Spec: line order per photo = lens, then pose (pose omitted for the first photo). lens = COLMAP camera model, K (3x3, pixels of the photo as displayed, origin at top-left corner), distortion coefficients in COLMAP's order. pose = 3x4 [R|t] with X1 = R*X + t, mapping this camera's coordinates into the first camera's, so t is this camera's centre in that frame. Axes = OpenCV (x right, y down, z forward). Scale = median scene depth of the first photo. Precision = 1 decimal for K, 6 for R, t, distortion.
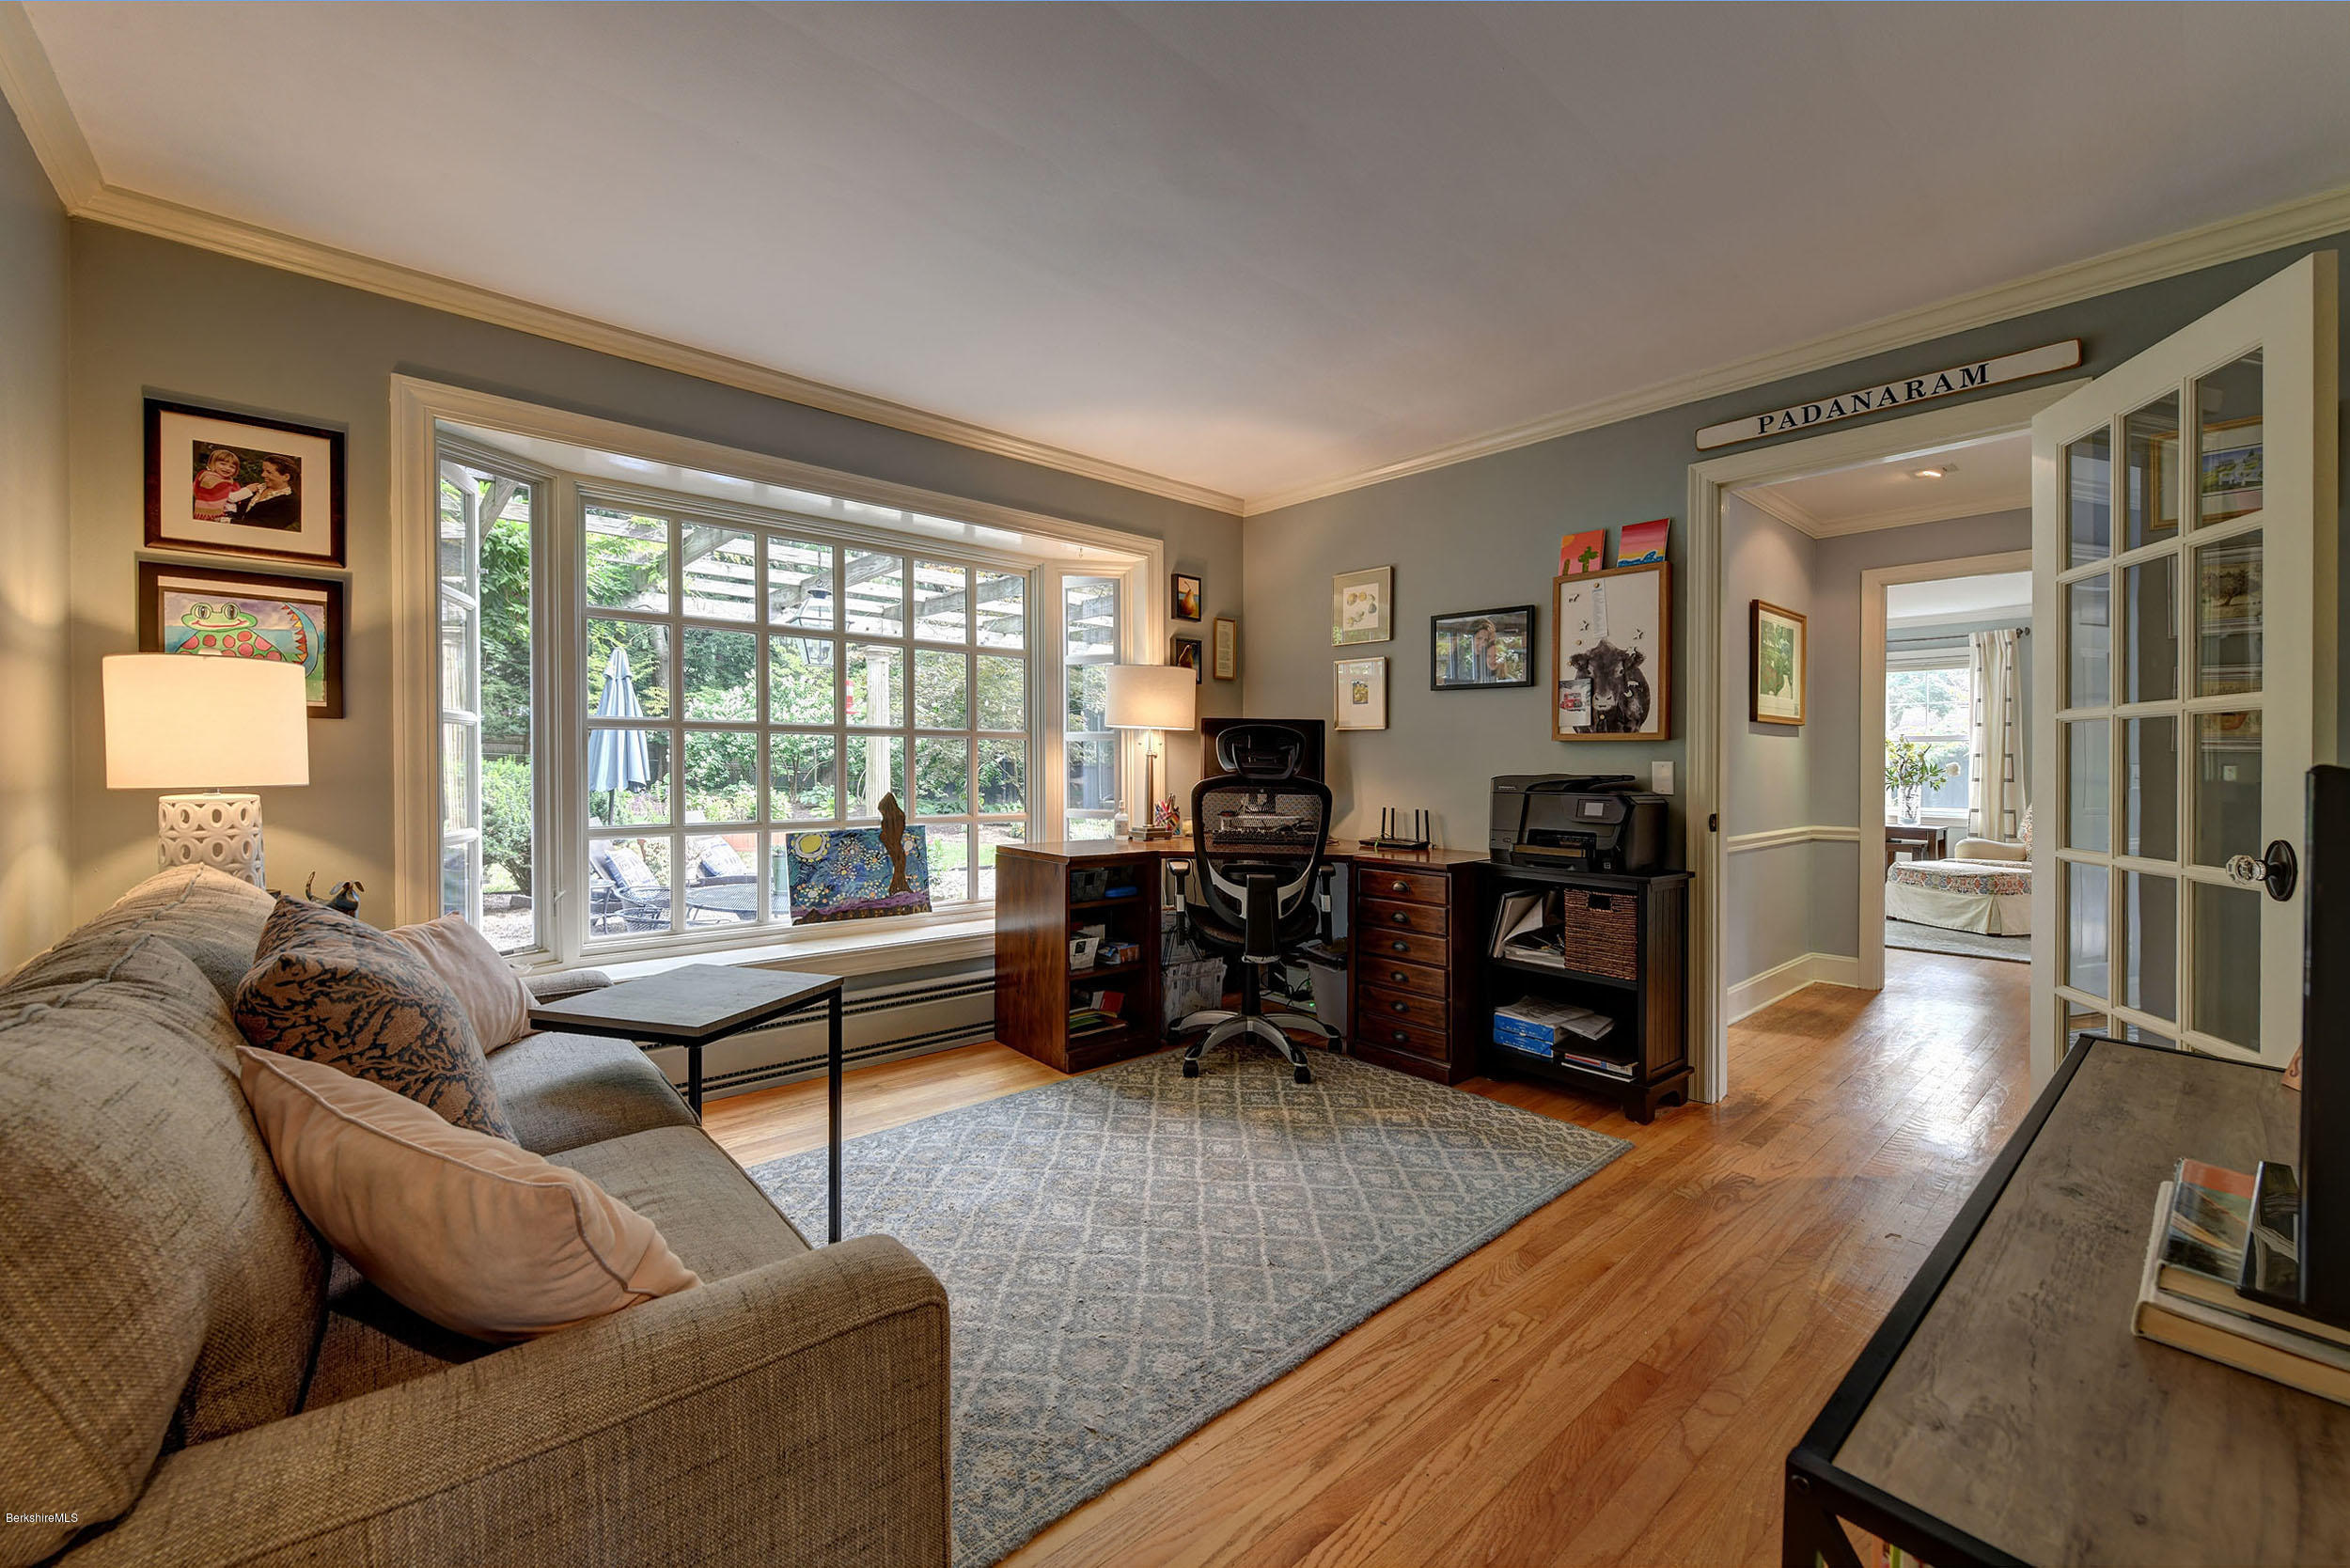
lens RADIAL K [[934.4, 0, 1193.5], [0, 934.4, 779.9], [0, 0, 1]] dist [-0.000799, -0.002298]
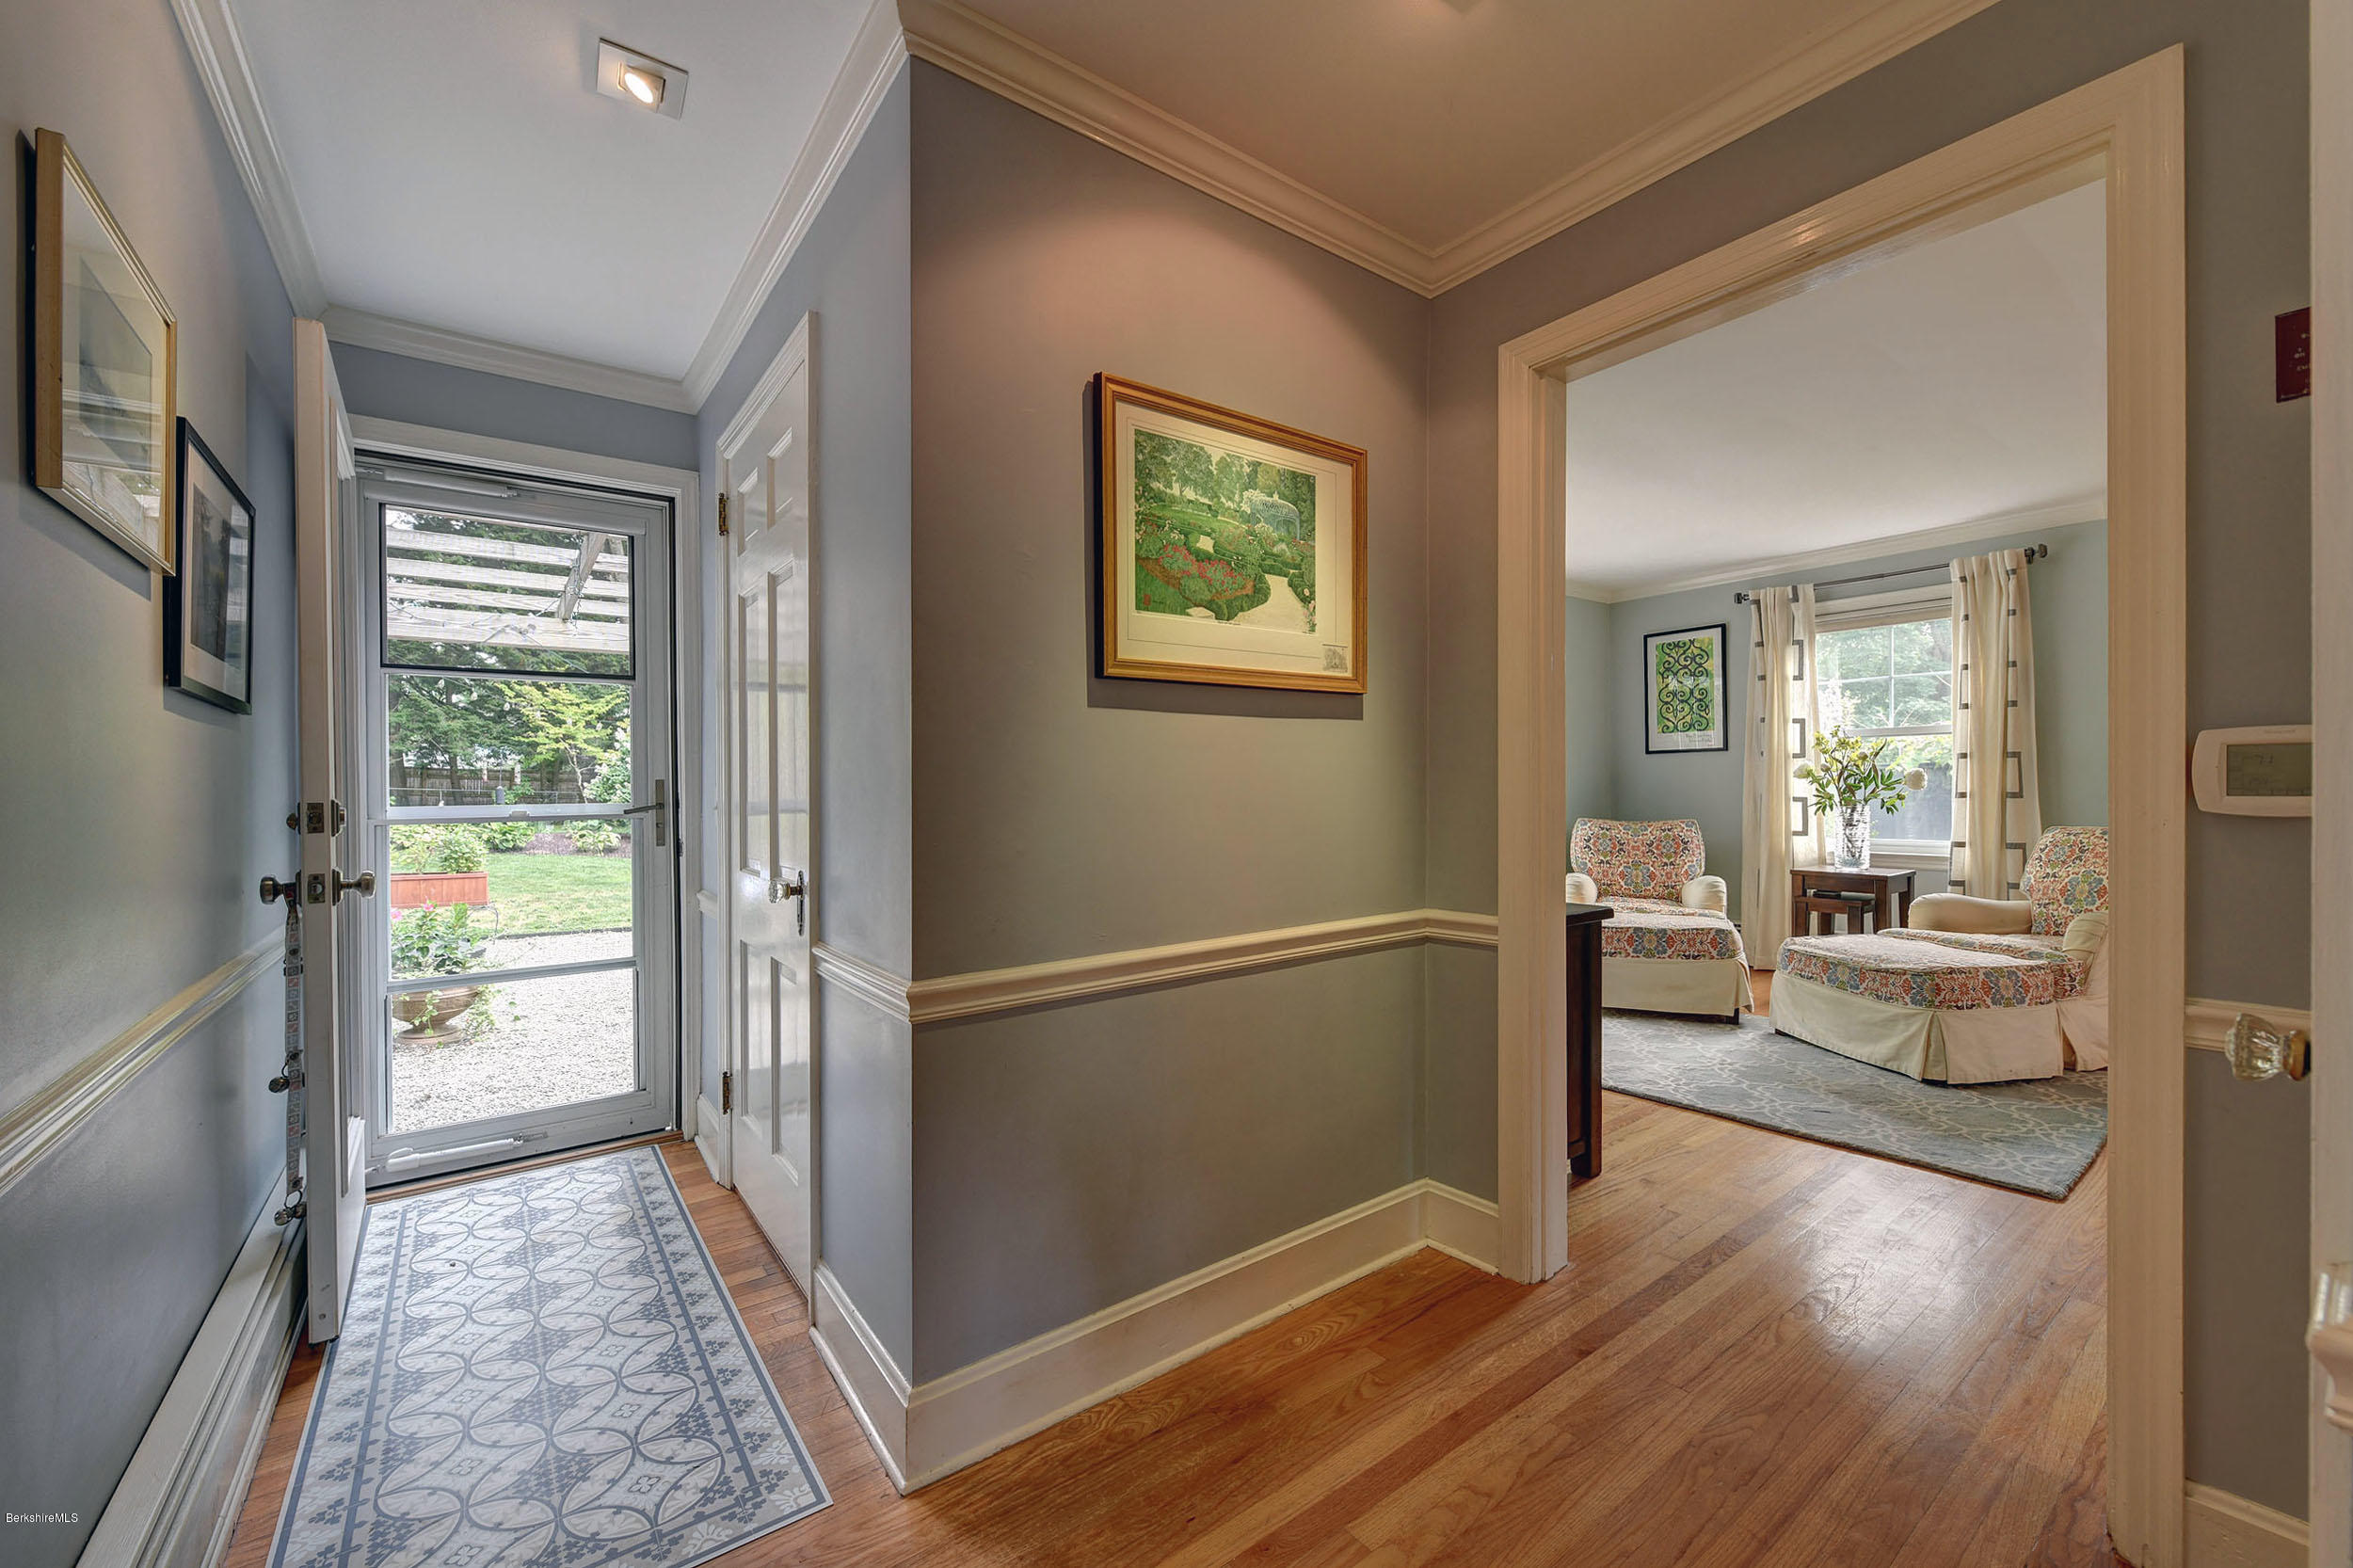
lens RADIAL K [[935.6, 0, 1198.7], [0, 935.6, 808.2], [0, 0, 1]] dist [-0.000799, -0.002298]
pose [[0.996617, -0.019747, -0.079782, 0.386833], [0.020158, 0.999787, 0.004346, -0.003992], [0.079679, -0.005940, 0.996803, 0.342417]]
